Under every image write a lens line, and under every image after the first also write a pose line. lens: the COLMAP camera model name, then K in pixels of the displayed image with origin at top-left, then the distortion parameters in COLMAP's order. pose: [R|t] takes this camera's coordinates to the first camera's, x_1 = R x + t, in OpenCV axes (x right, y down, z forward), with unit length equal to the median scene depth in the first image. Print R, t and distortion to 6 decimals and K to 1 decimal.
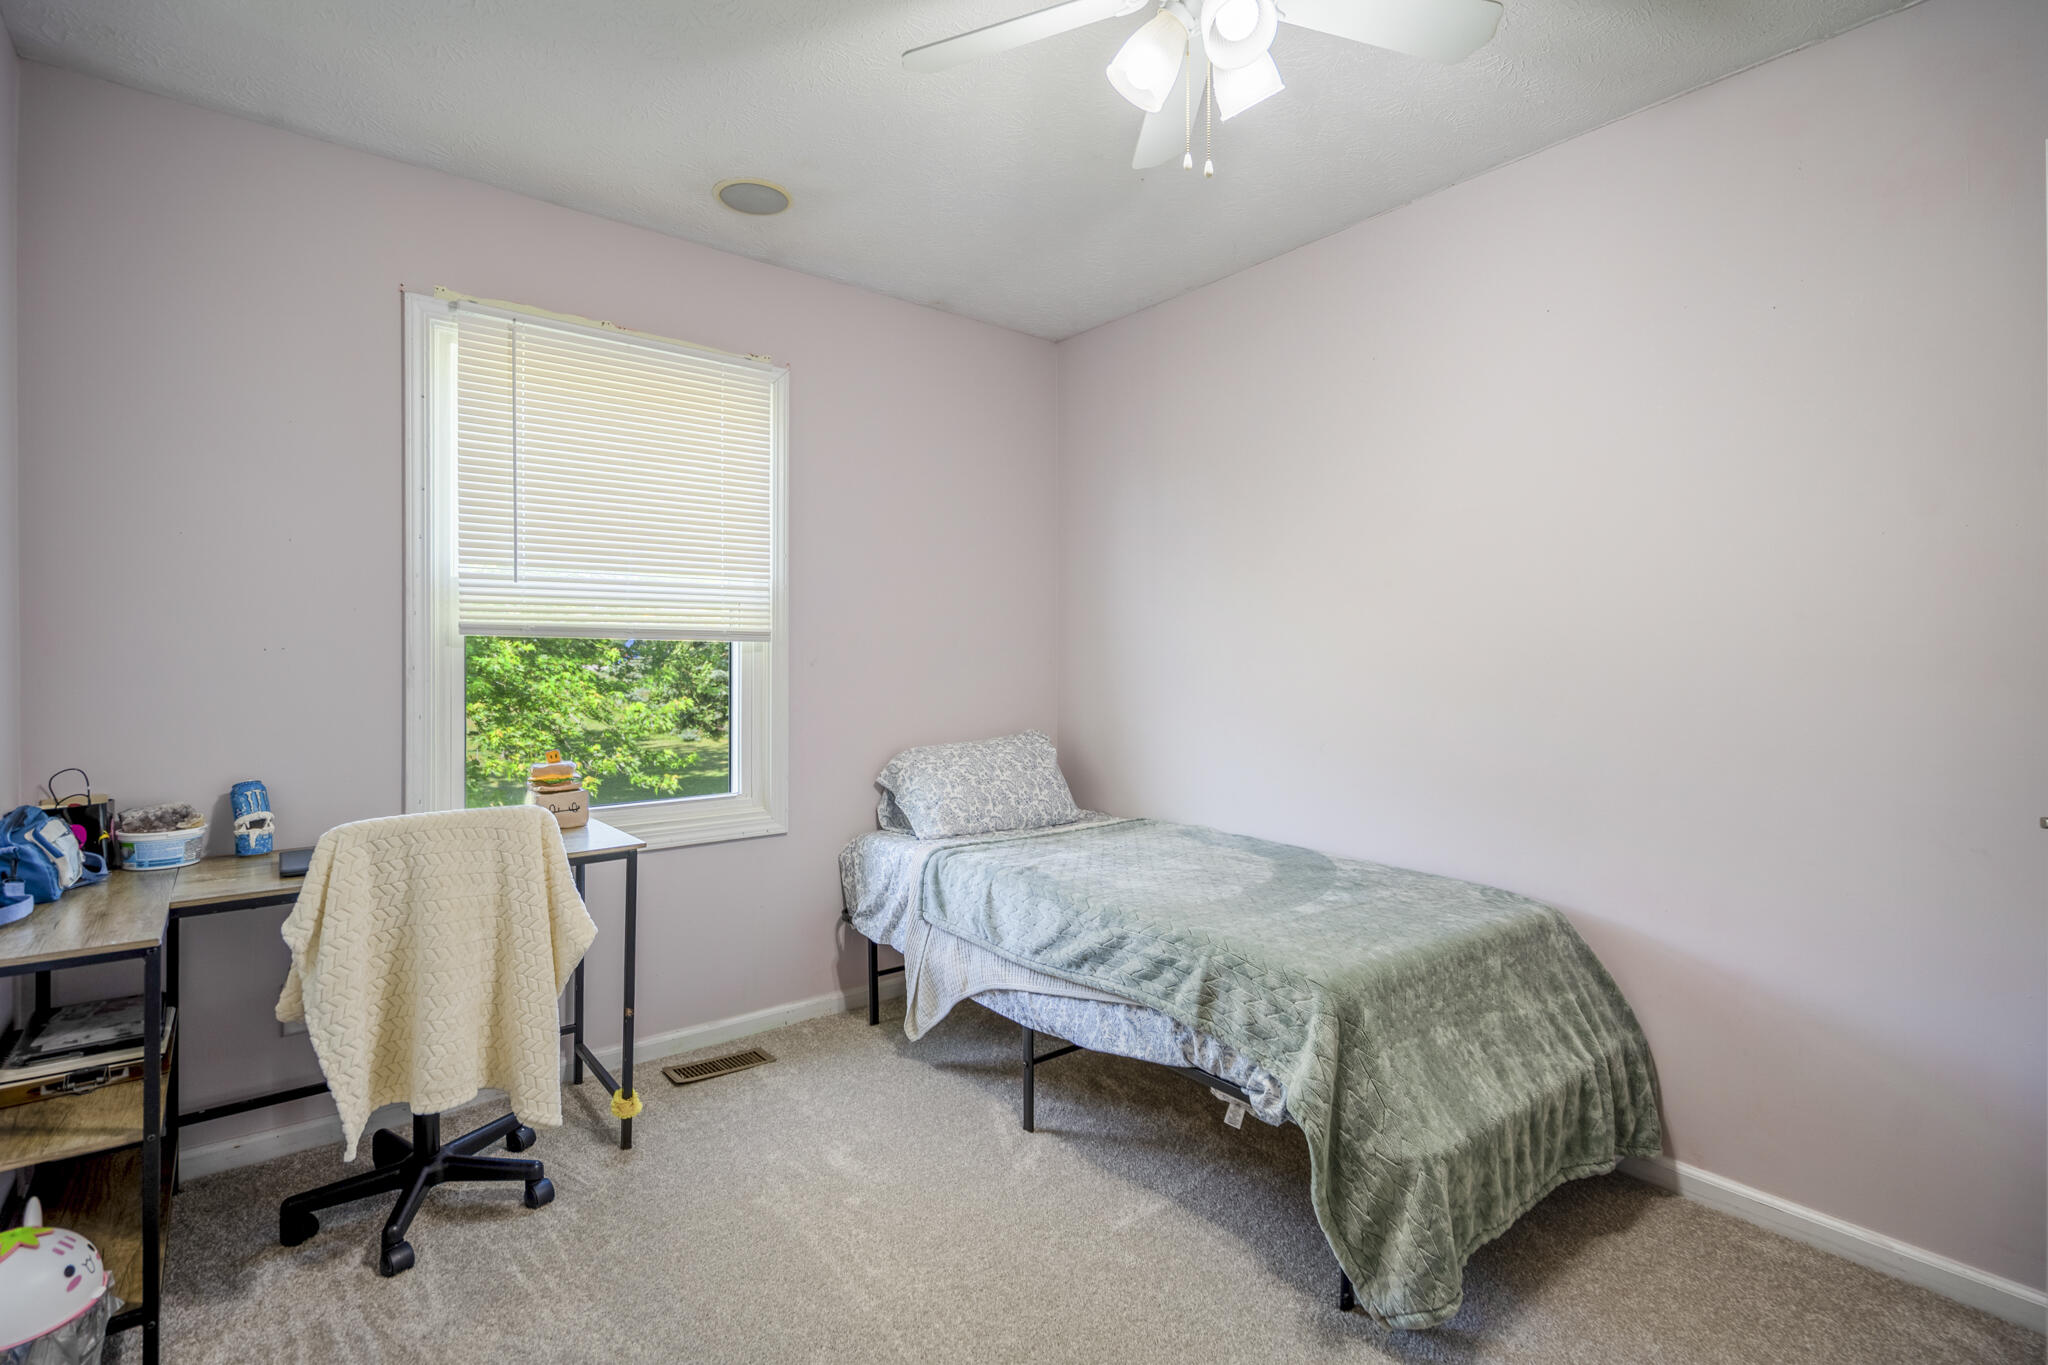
lens RADIAL K [[943.1, 0, 1024.2], [0, 943.1, 669.7], [0, 0, 1]] dist [0.013660, -0.005229]
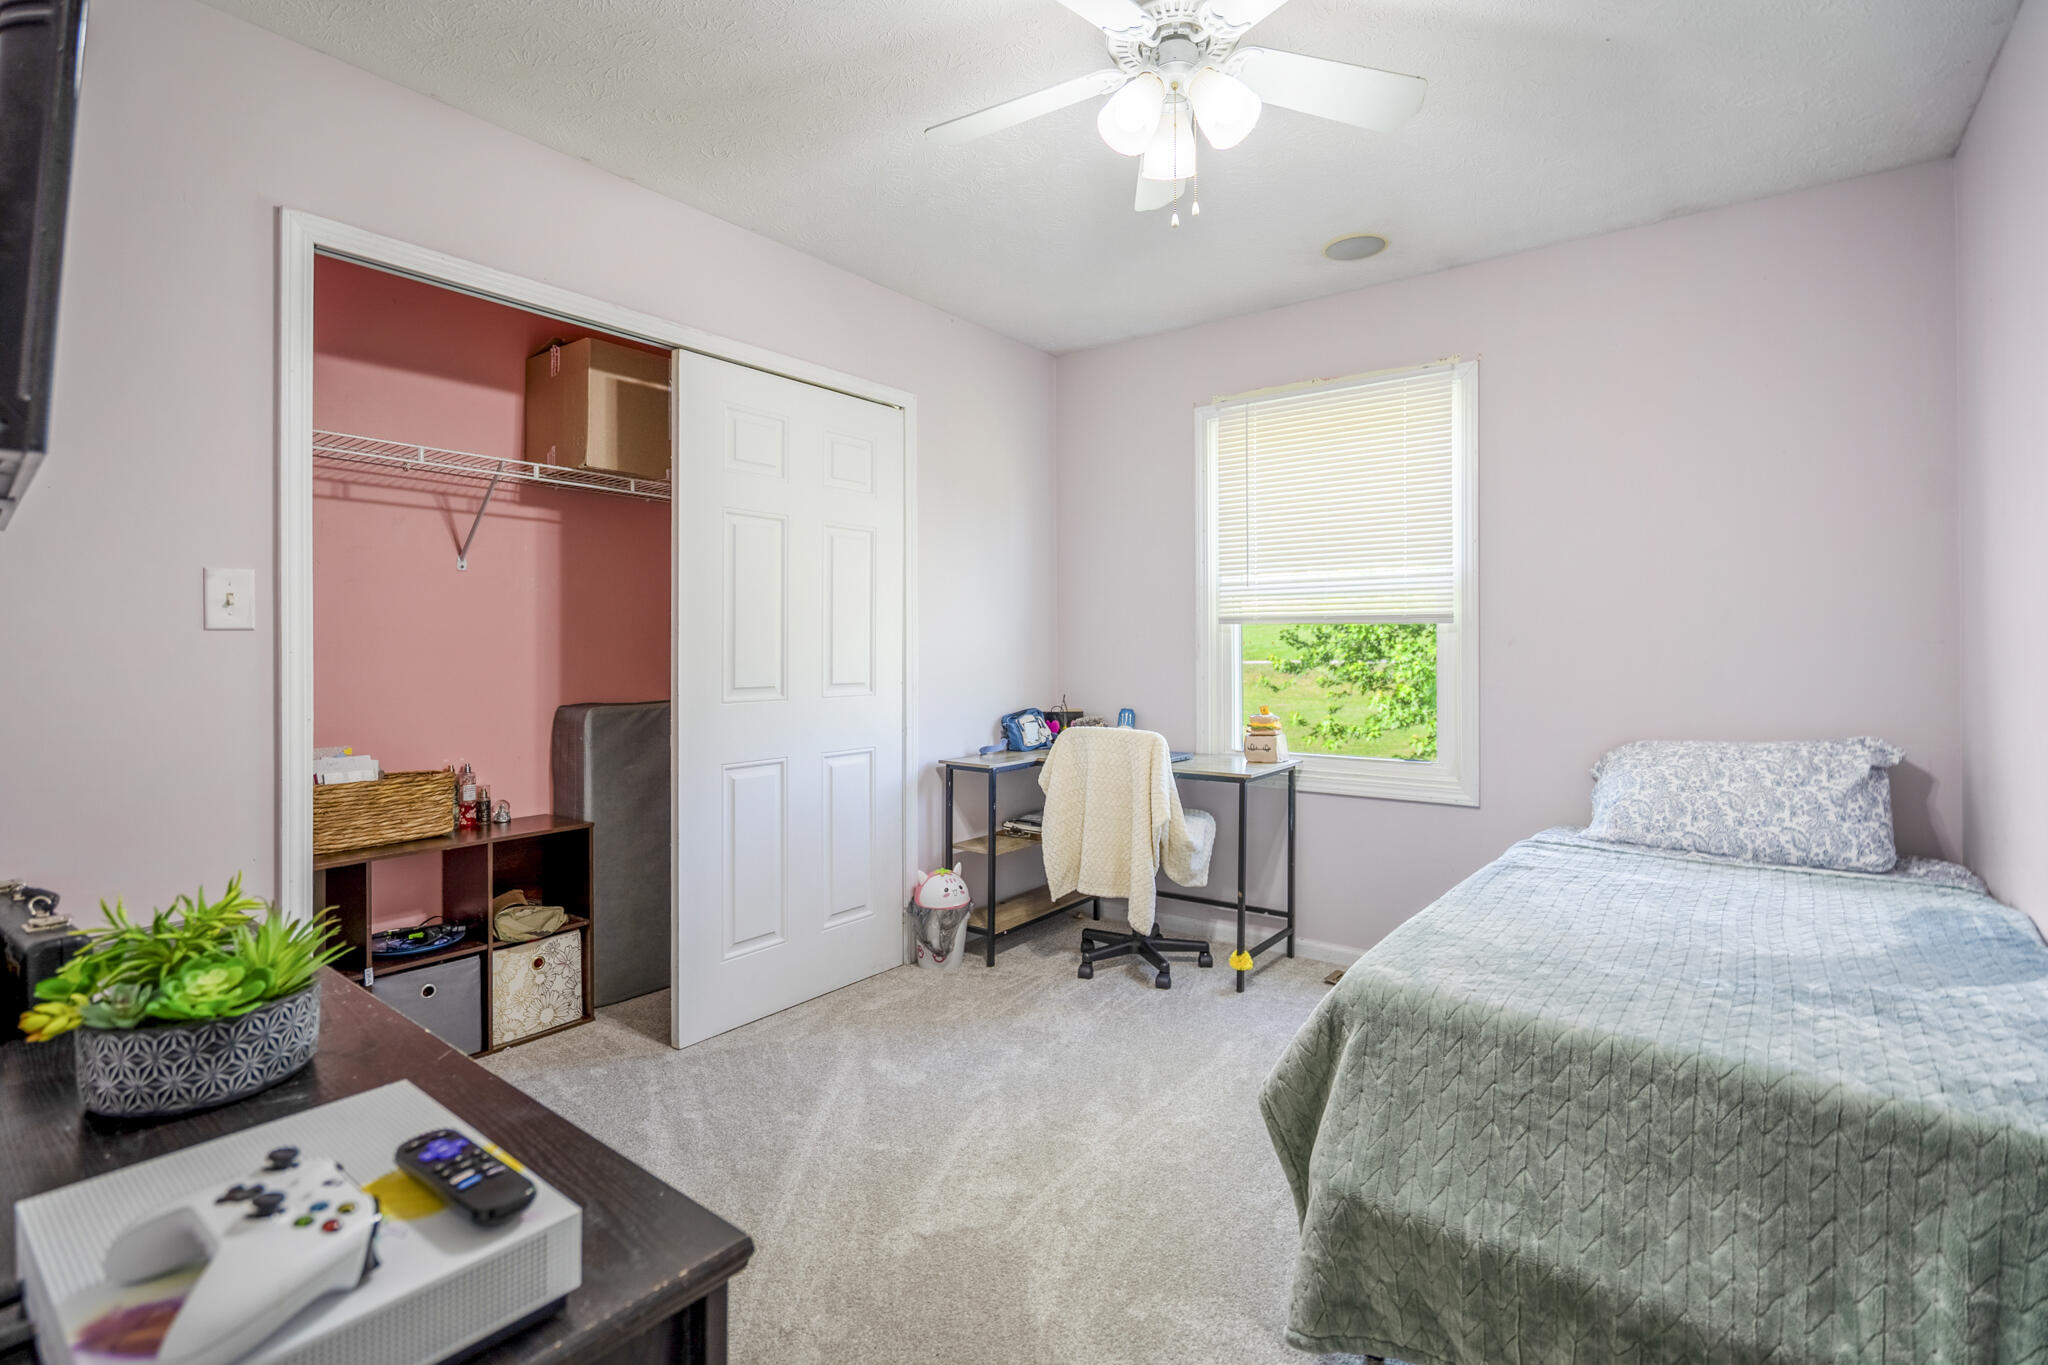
lens RADIAL K [[943.1, 0, 1024.3], [0, 943.1, 667.4], [0, 0, 1]] dist [0.013660, -0.005229]
pose [[0.258334, 0.018352, -0.965881, 0.640099], [-0.011245, 0.999809, 0.015989, 0.008909], [0.965990, 0.006731, 0.258491, 0.258473]]
